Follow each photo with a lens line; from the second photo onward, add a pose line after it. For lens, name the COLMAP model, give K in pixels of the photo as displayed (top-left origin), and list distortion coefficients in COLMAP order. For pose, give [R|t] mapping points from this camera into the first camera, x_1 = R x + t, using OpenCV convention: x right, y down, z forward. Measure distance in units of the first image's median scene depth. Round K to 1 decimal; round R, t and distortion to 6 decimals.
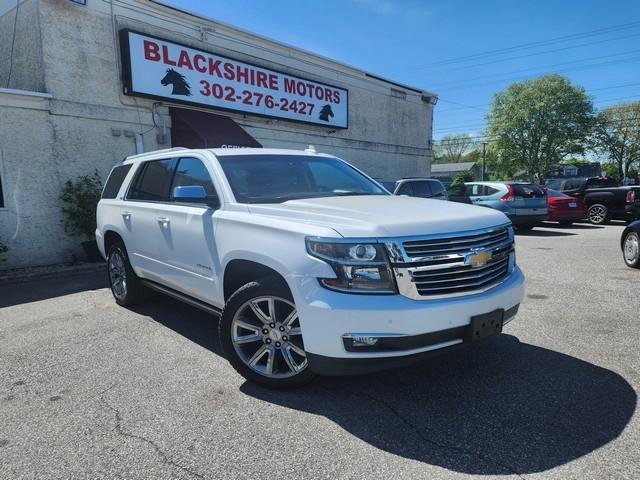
lens RADIAL K [[460.5, 0, 313.4], [0, 460.5, 241.7], [0, 0, 1]] dist [0.083564, -0.075328]
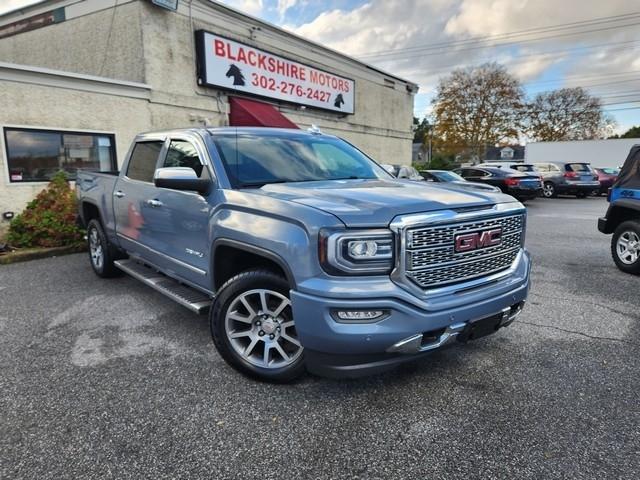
lens RADIAL K [[467.7, 0, 319.0], [0, 467.7, 242.6], [0, 0, 1]] dist [0.072100, -0.076101]
pose [[0.990454, -0.015939, 0.136919, -0.226289], [0.010102, 0.999014, 0.043222, 0.027689], [-0.137473, -0.041426, 0.989639, -0.196957]]
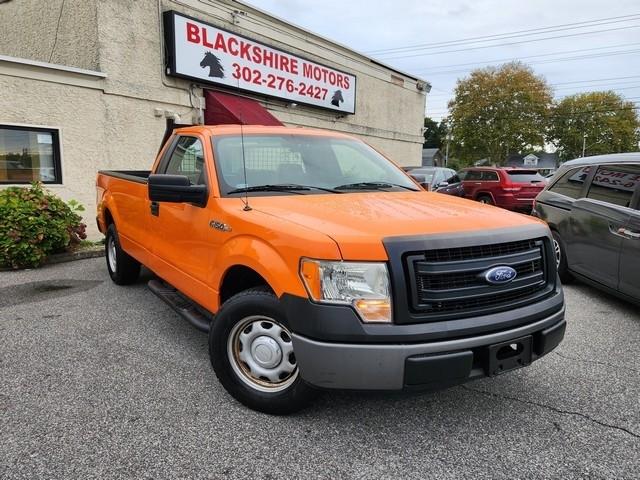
lens RADIAL K [[493.6, 0, 318.4], [0, 493.6, 243.7], [0, 0, 1]] dist [0.074879, -0.068635]
pose [[0.993254, 0.009110, 0.115602, -0.165345], [-0.012457, 0.999523, 0.028270, 0.012767], [-0.115289, -0.029519, 0.992893, -0.103314]]
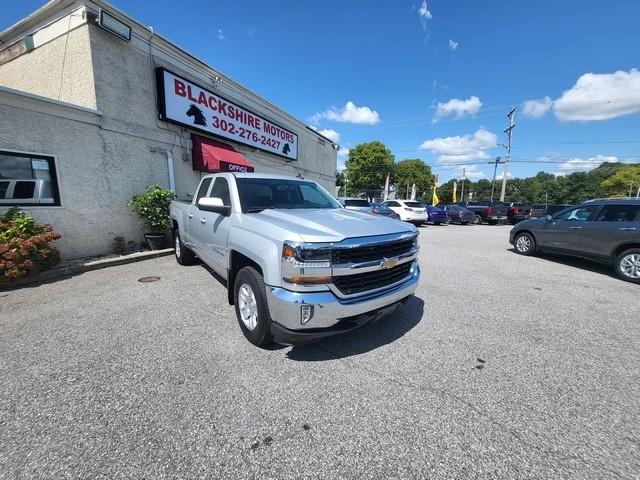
lens RADIAL K [[265.3, 0, 304.6], [0, 265.3, 246.8], [0, 0, 1]] dist [-0.003257, -0.000292]
pose [[0.967306, -0.017947, 0.252975, -0.171428], [0.003765, 0.998399, 0.056434, -0.004036], [-0.253583, -0.053637, 0.965825, 0.145671]]
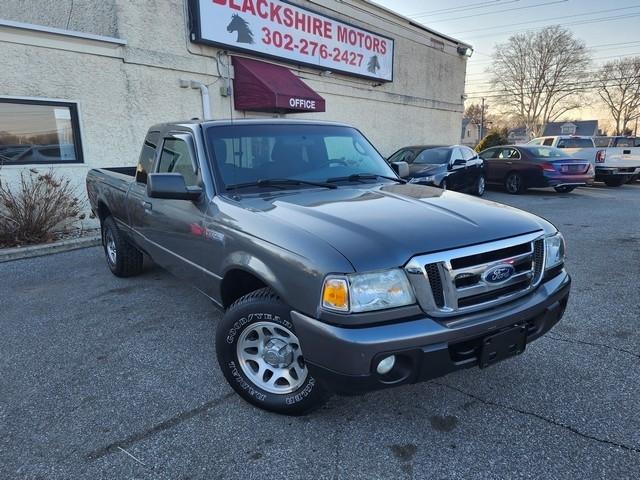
lens RADIAL K [[478.5, 0, 321.9], [0, 478.5, 246.9], [0, 0, 1]] dist [0.081443, -0.072893]
pose [[0.998202, -0.005442, 0.059687, -0.169350], [-0.000093, 0.995727, 0.092341, 0.003110], [-0.059934, -0.092181, 0.993937, -0.015177]]
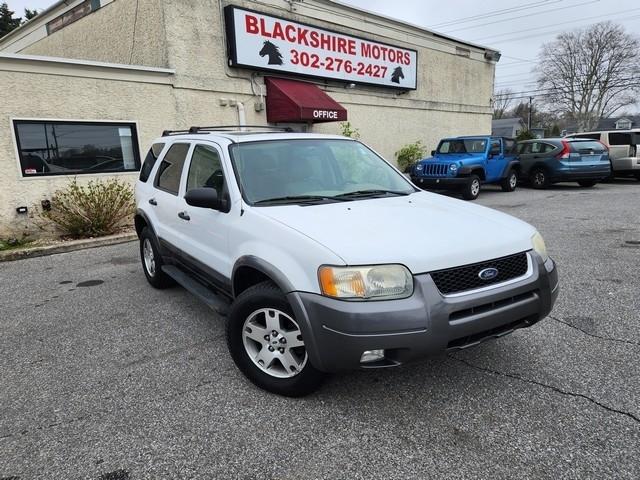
lens RADIAL K [[460.5, 0, 313.4], [0, 460.5, 241.7], [0, 0, 1]] dist [0.083564, -0.075328]
pose [[0.997635, -0.008699, -0.068183, -0.111485], [0.014079, 0.996788, 0.078836, 0.010790], [0.067278, -0.079609, 0.994553, -0.094582]]
